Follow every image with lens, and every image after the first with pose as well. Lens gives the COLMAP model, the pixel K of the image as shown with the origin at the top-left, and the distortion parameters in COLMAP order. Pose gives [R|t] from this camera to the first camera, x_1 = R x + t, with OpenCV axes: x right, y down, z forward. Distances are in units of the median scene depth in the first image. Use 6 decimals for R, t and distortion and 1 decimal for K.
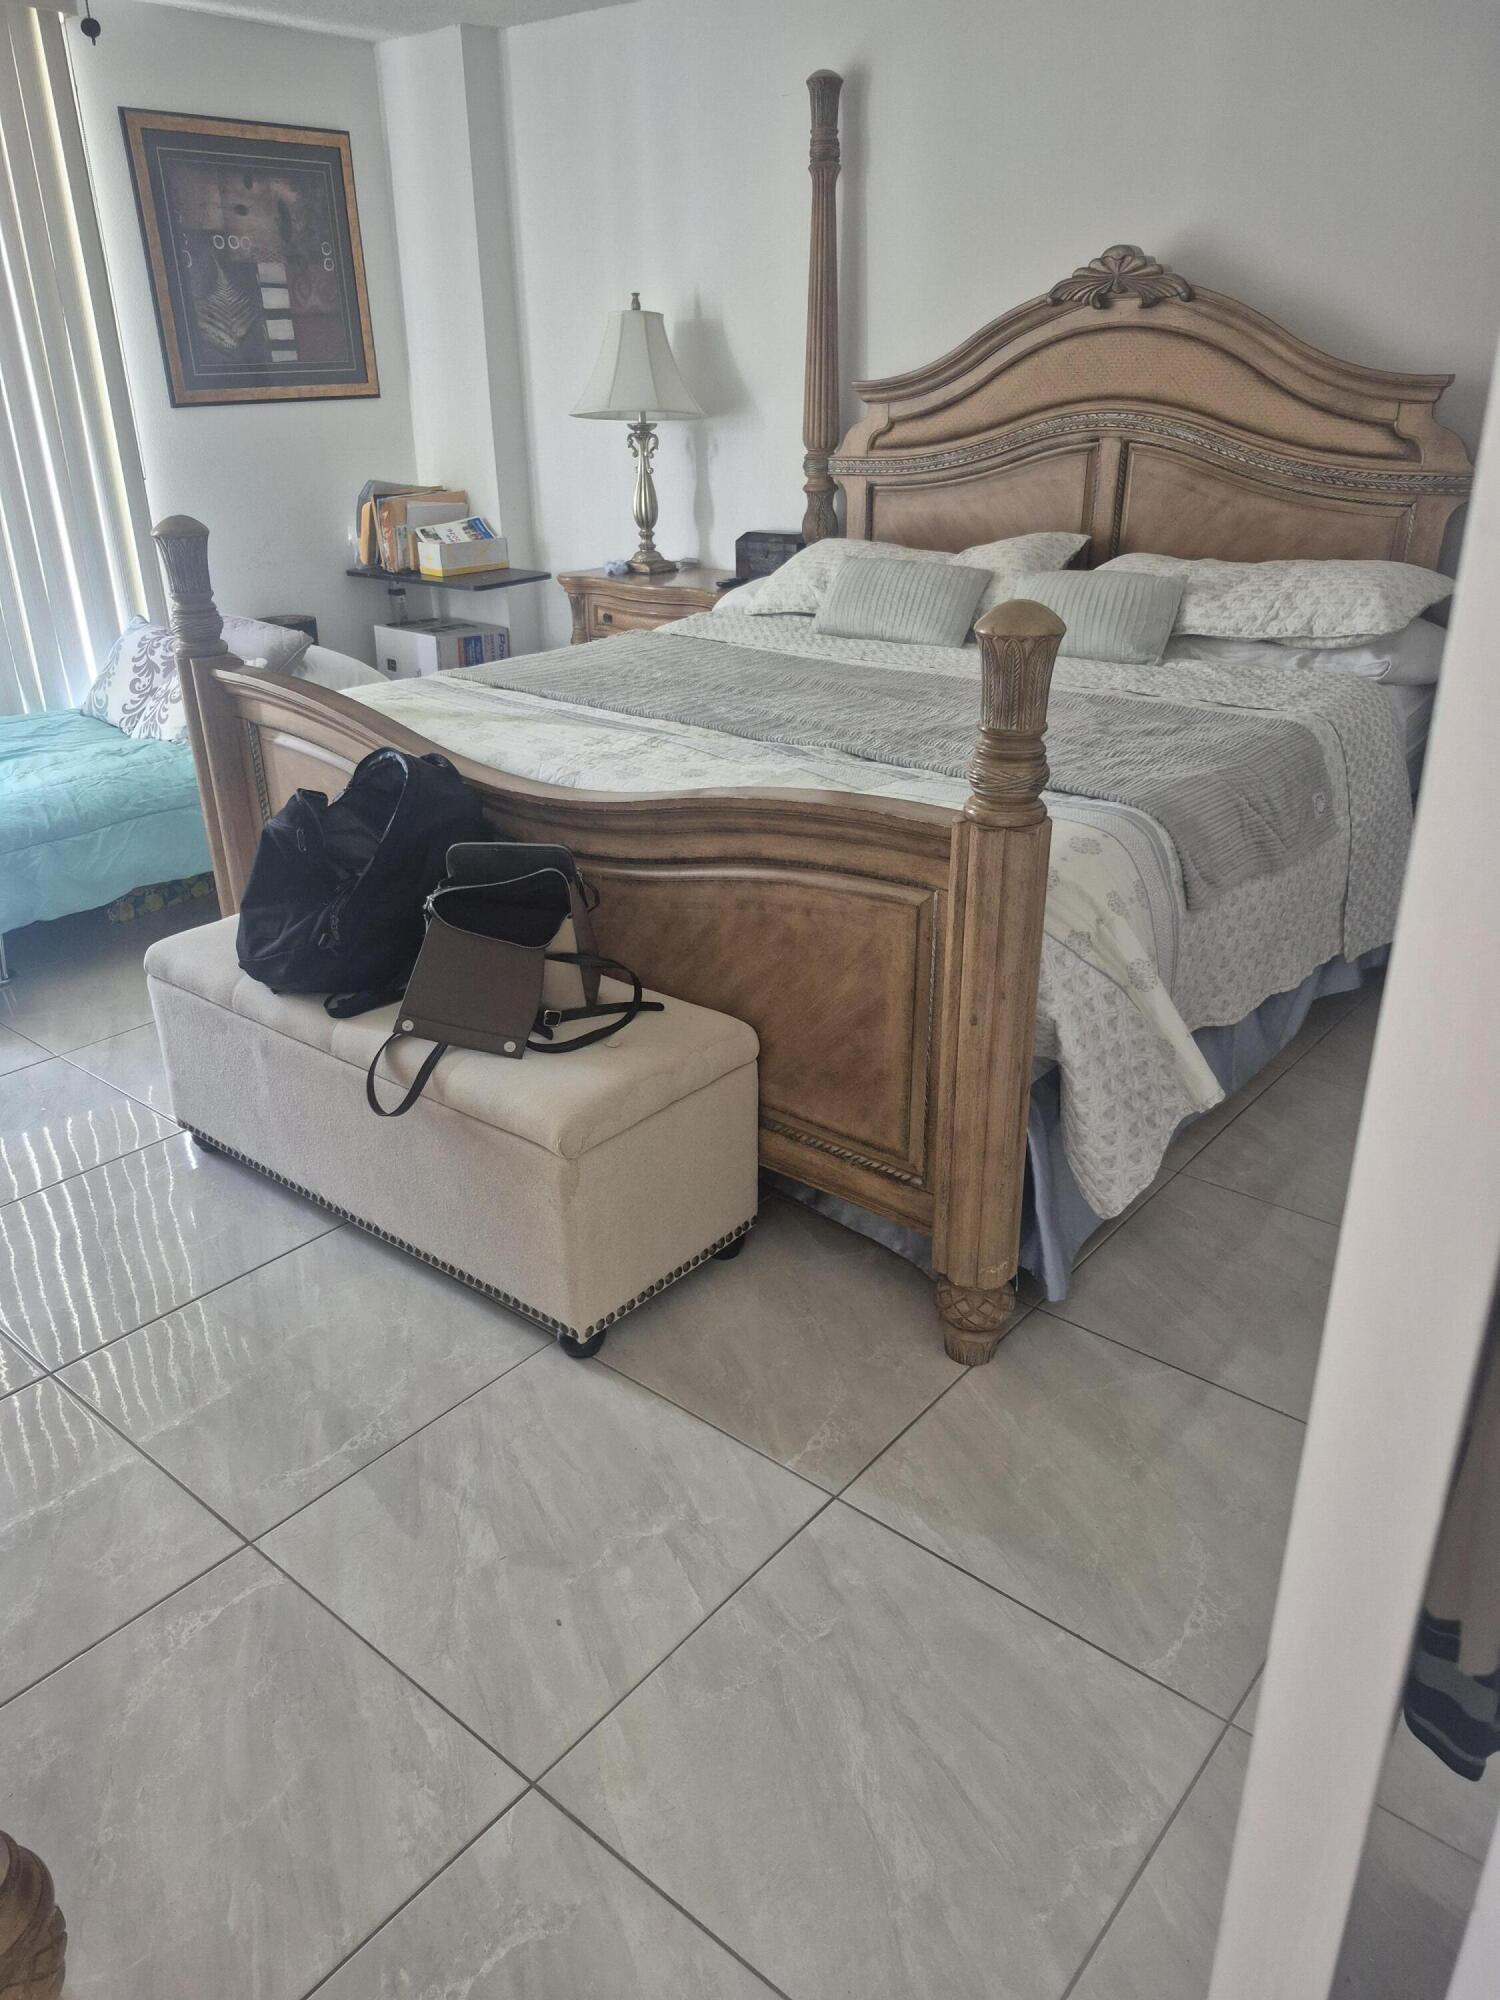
lens RADIAL K [[1373.3, 0, 756.4], [0, 1373.3, 992.3], [0, 0, 1]] dist [0.078028, -0.080634]
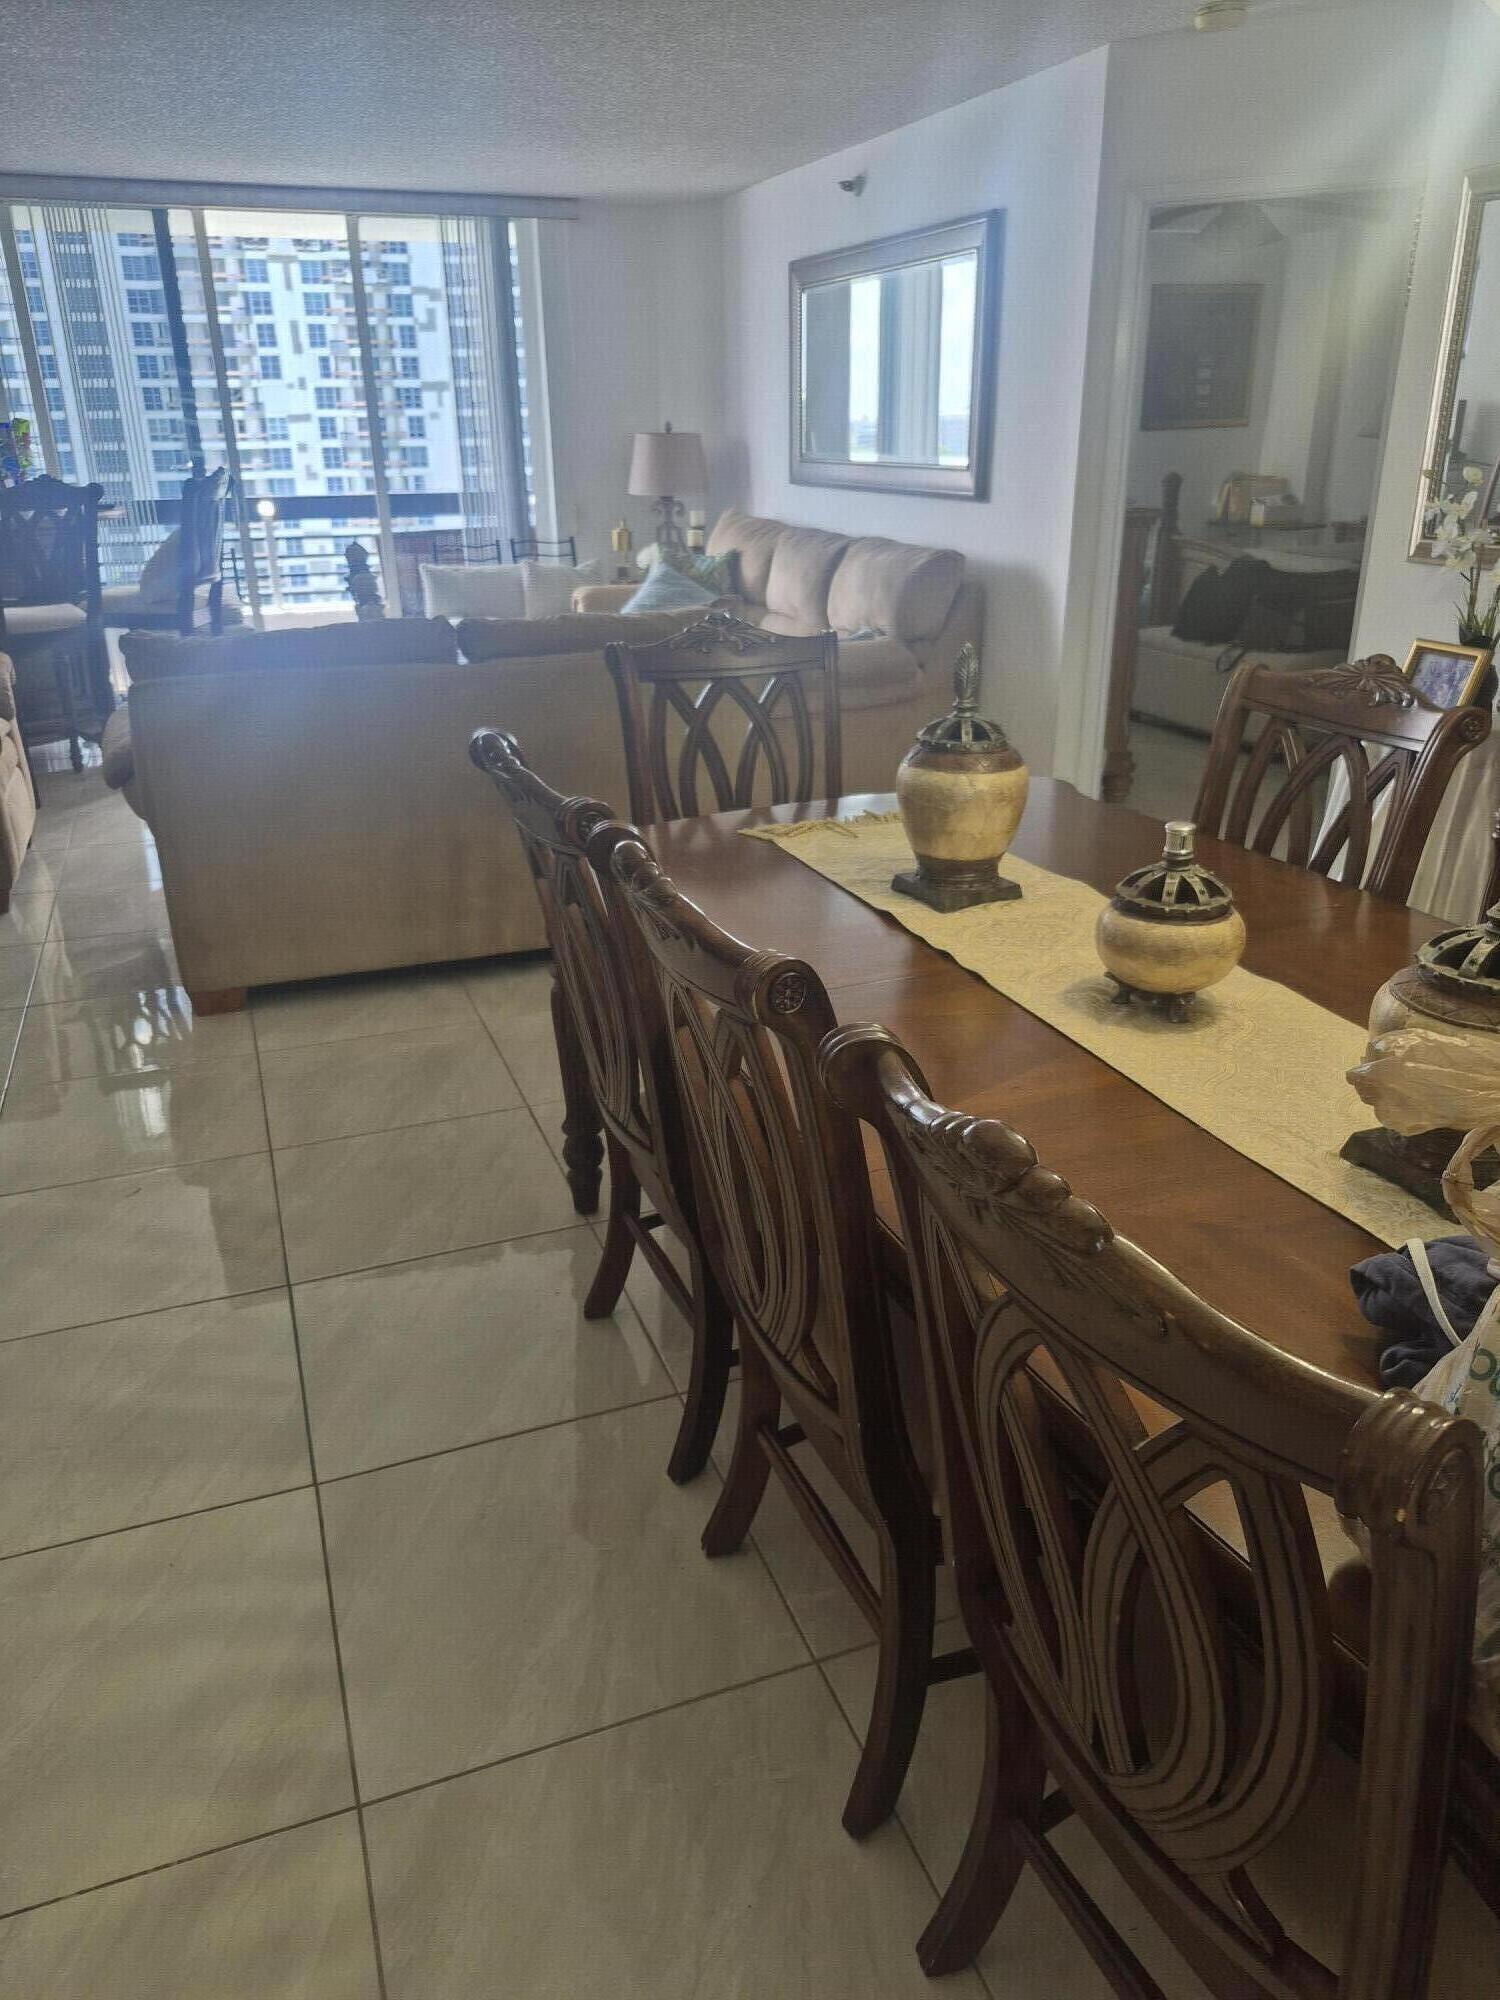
lens RADIAL K [[1373.3, 0, 762.2], [0, 1373.3, 995.8], [0, 0, 1]] dist [0.078028, -0.080634]
pose [[0.866245, 0.189296, -0.462370, 0.242615], [-0.196850, 0.979899, 0.032380, 0.554067], [0.459205, 0.062969, 0.886096, -1.288359]]
